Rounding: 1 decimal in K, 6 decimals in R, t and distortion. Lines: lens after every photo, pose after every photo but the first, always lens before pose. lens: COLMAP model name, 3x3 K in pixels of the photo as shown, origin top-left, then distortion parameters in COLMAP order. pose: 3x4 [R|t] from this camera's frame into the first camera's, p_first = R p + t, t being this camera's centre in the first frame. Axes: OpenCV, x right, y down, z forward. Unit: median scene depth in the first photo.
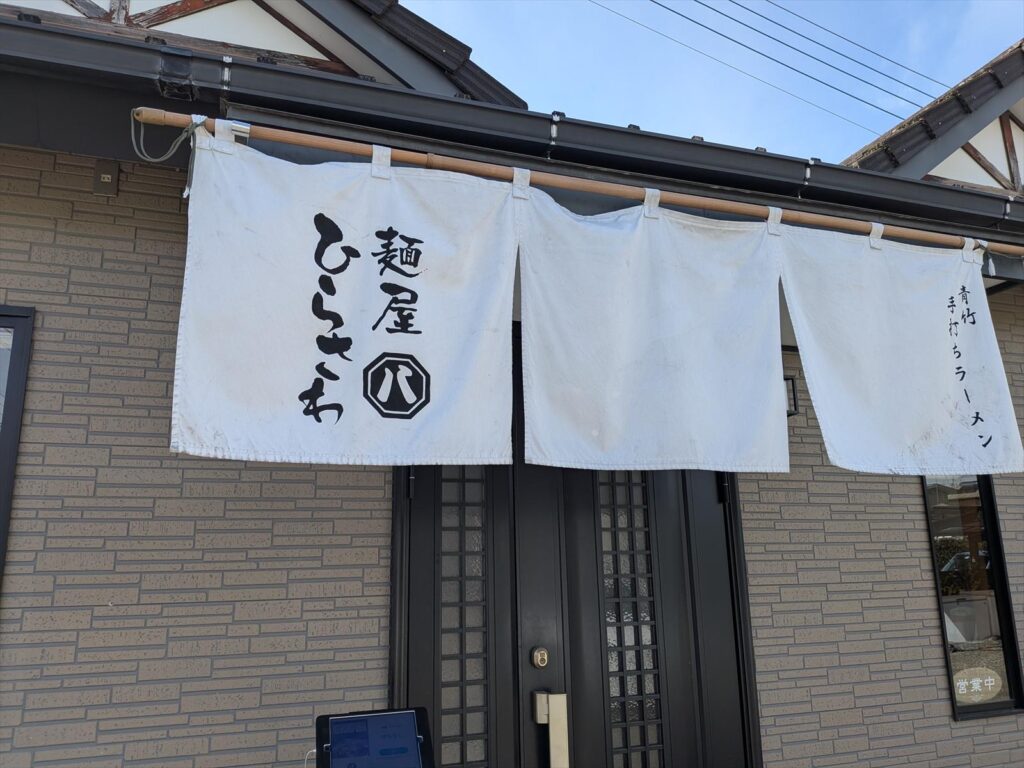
lens RADIAL K [[753.0, 0, 512.0], [0, 753.0, 384.0], [0, 0, 1]] dist [0.004490, -0.035259]
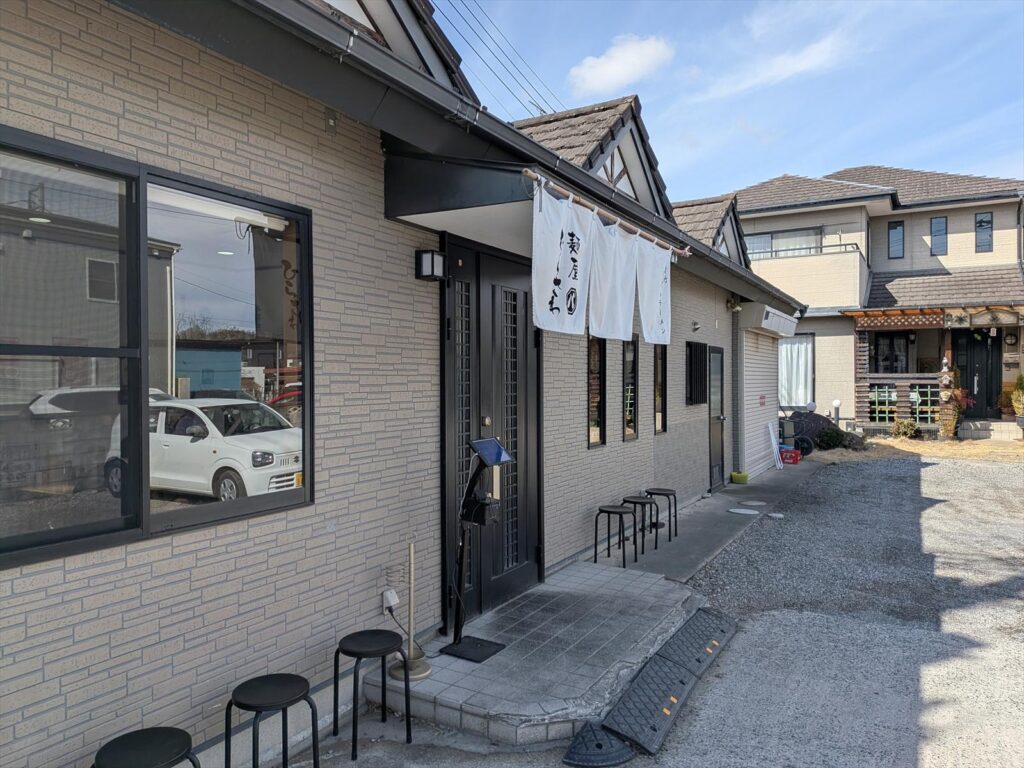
lens RADIAL K [[704.3, 0, 512.0], [0, 704.3, 384.0], [0, 0, 1]] dist [0.061666, 0.003074]
pose [[0.757803, 0.014321, 0.652326, -1.283748], [-0.160565, 0.973108, 0.165164, -0.059690], [-0.632419, -0.229903, 0.739724, -0.453378]]
